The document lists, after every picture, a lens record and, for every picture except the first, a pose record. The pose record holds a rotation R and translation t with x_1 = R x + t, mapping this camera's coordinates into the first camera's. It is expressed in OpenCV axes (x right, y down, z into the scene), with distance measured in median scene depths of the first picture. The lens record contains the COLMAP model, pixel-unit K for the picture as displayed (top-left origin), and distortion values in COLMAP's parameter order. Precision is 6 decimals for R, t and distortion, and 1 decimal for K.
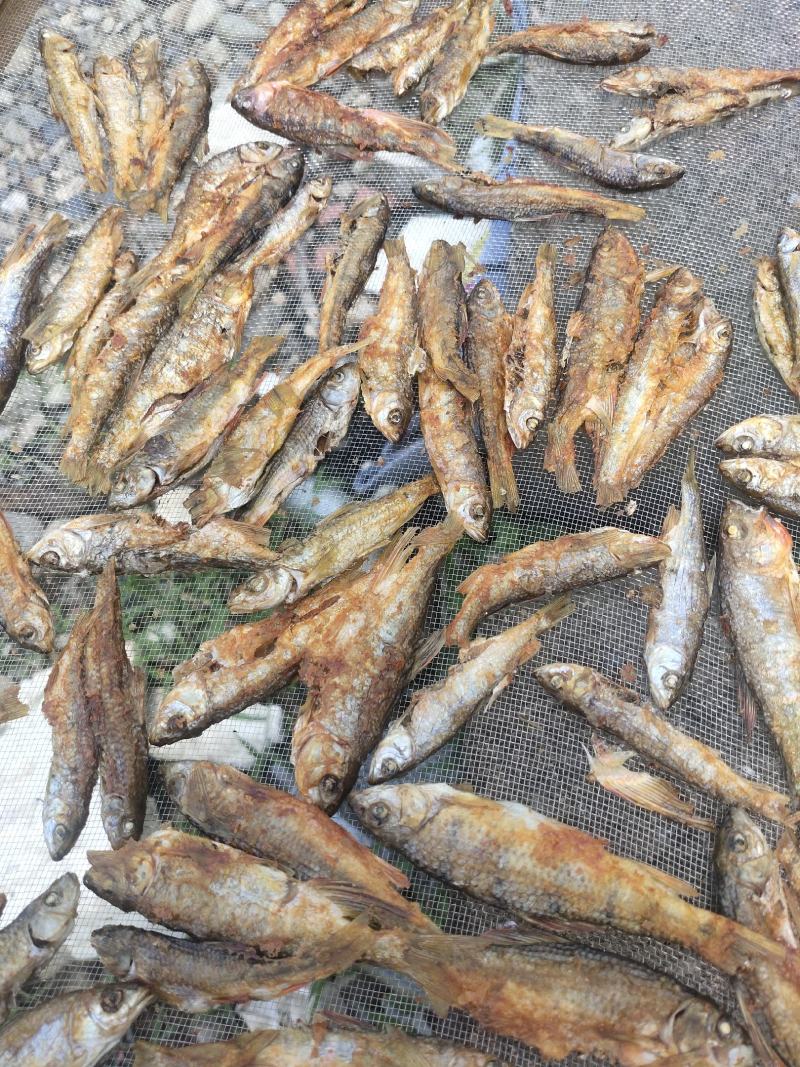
lens RADIAL K [[842.8, 0, 400.0], [0, 842.8, 533.5], [0, 0, 1]] dist [0.057931, -0.172712]
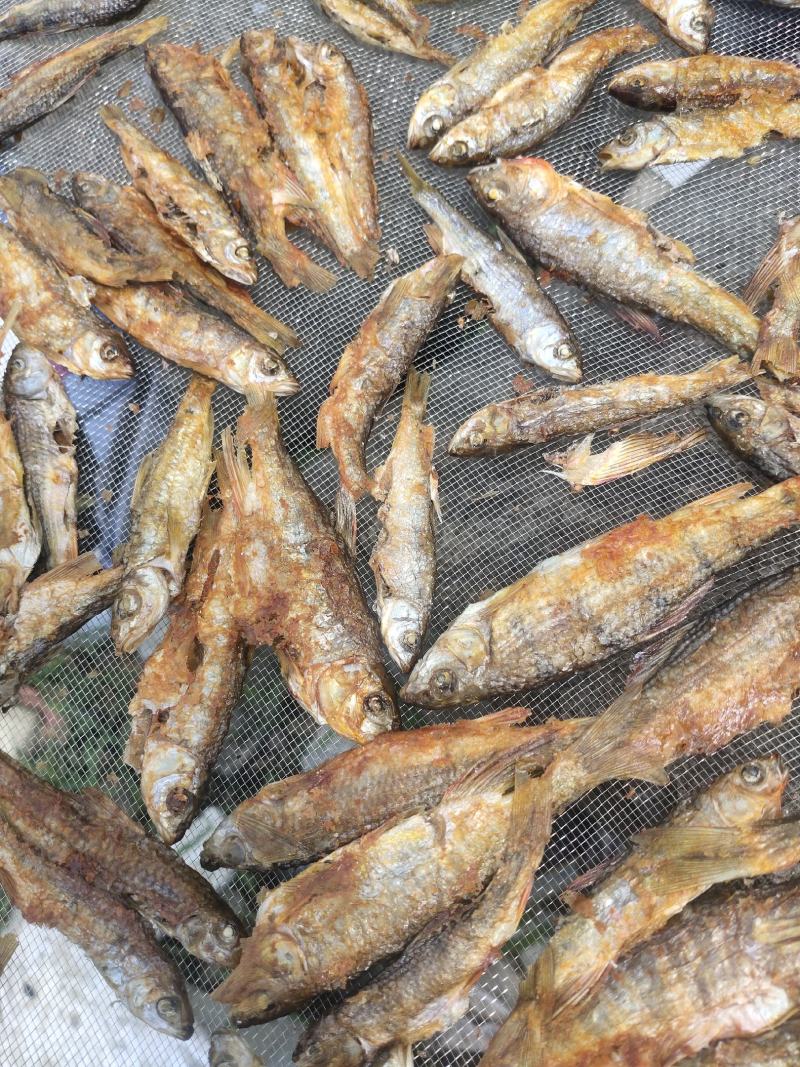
lens RADIAL K [[842.8, 0, 400.0], [0, 842.8, 533.5], [0, 0, 1]] dist [0.057931, -0.172712]
pose [[0.698595, -0.677145, 0.231171, -0.126483], [0.669462, 0.732615, 0.122868, 0.081090], [-0.252559, 0.068925, 0.965123, 0.176241]]
